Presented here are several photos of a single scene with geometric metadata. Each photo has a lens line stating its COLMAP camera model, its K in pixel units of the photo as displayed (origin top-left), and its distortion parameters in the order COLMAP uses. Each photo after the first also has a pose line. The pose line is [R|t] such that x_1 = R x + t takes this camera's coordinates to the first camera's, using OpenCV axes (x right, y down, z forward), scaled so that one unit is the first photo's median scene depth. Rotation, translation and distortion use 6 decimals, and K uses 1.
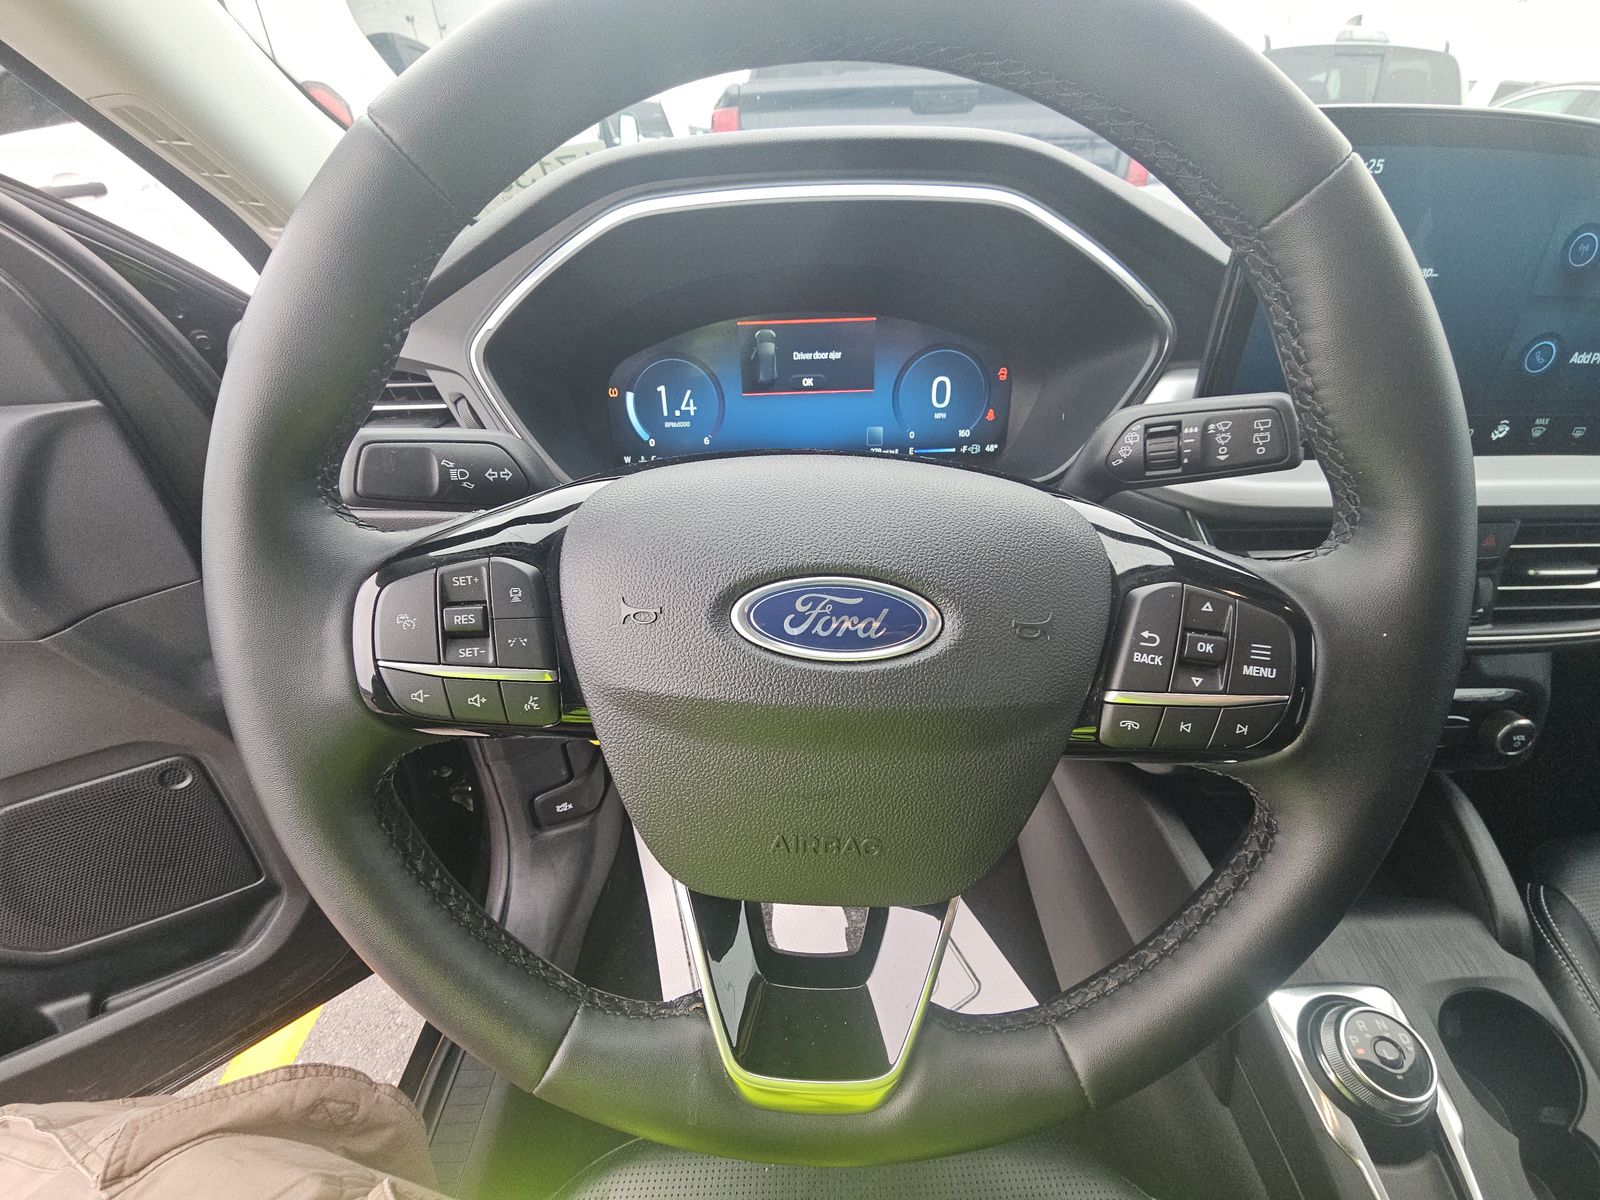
lens RADIAL K [[642.9, 0, 800.0], [0, 642.9, 600.0], [0, 0, 1]] dist [0.021703, -0.021823]
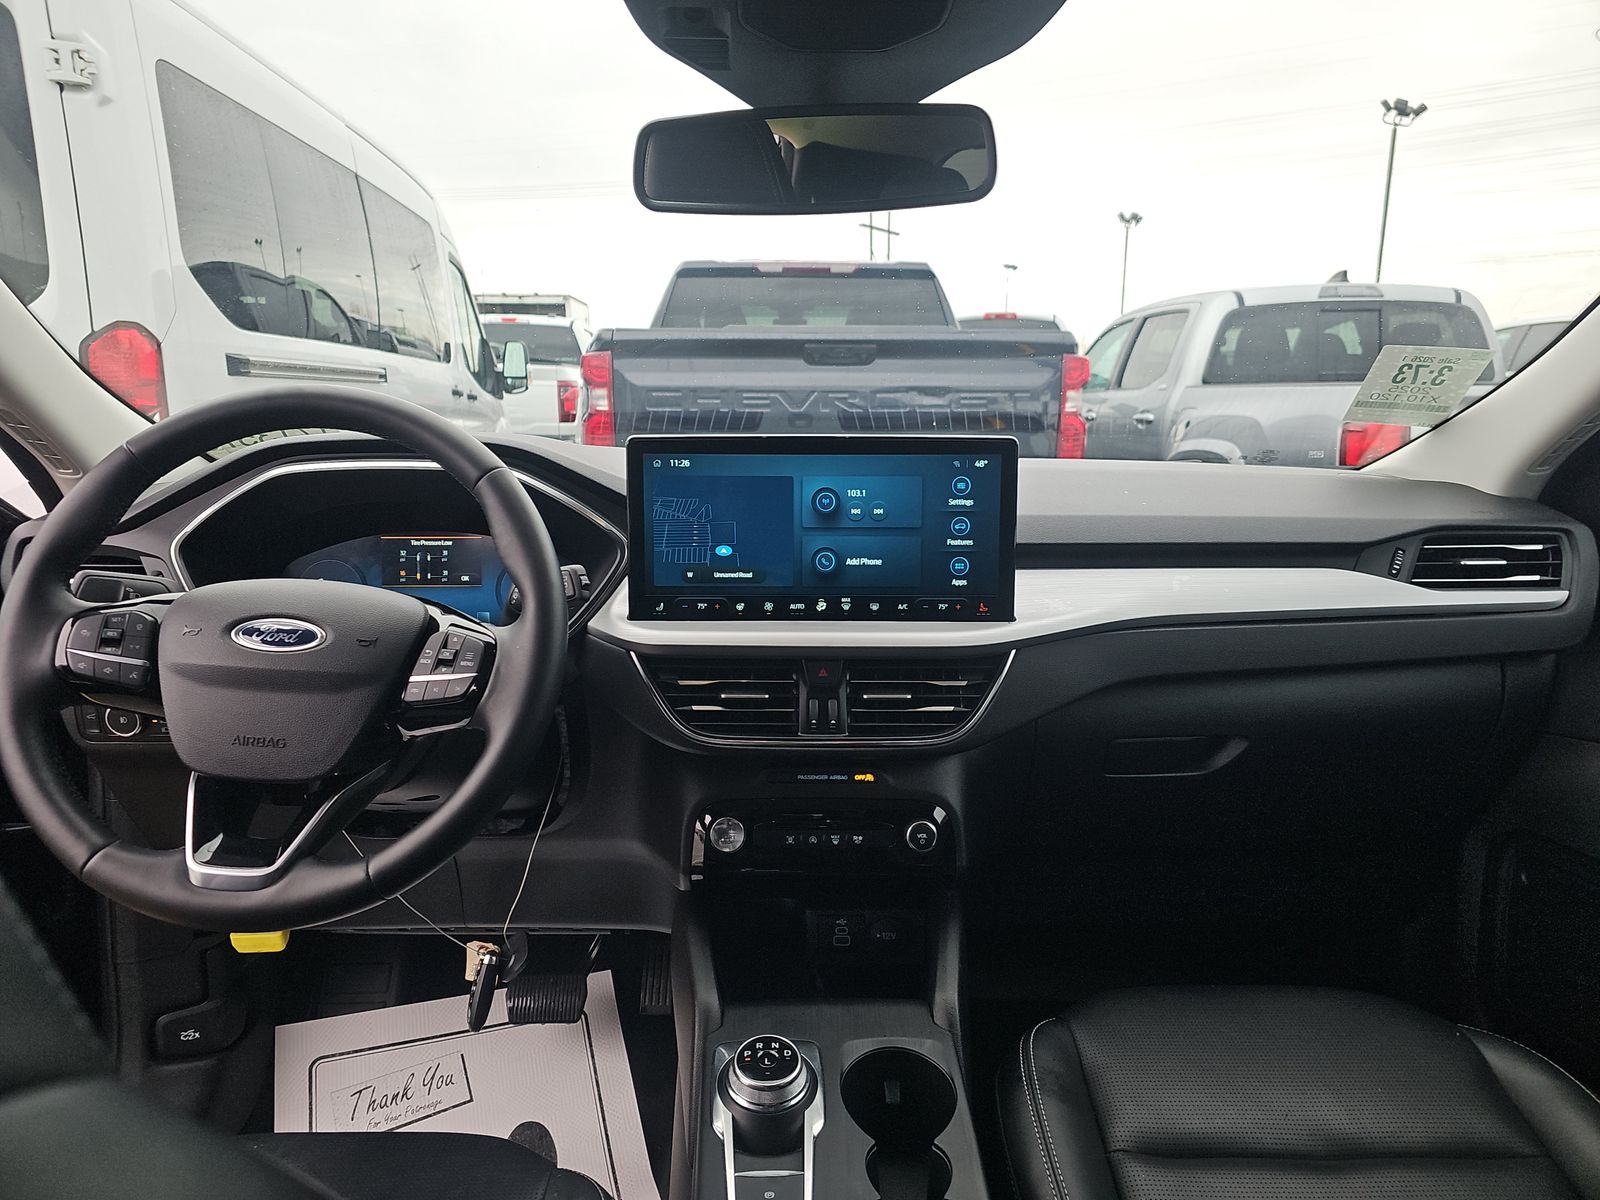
lens RADIAL K [[1014.1, 0, 800.0], [0, 1014.1, 600.0], [0, 0, 1]] dist [0.004347, 0.000667]
pose [[0.998924, 0.027449, 0.037383, 1.651435], [-0.010972, 0.923029, -0.384573, 1.196154], [-0.045062, 0.383749, 0.922337, -2.295260]]
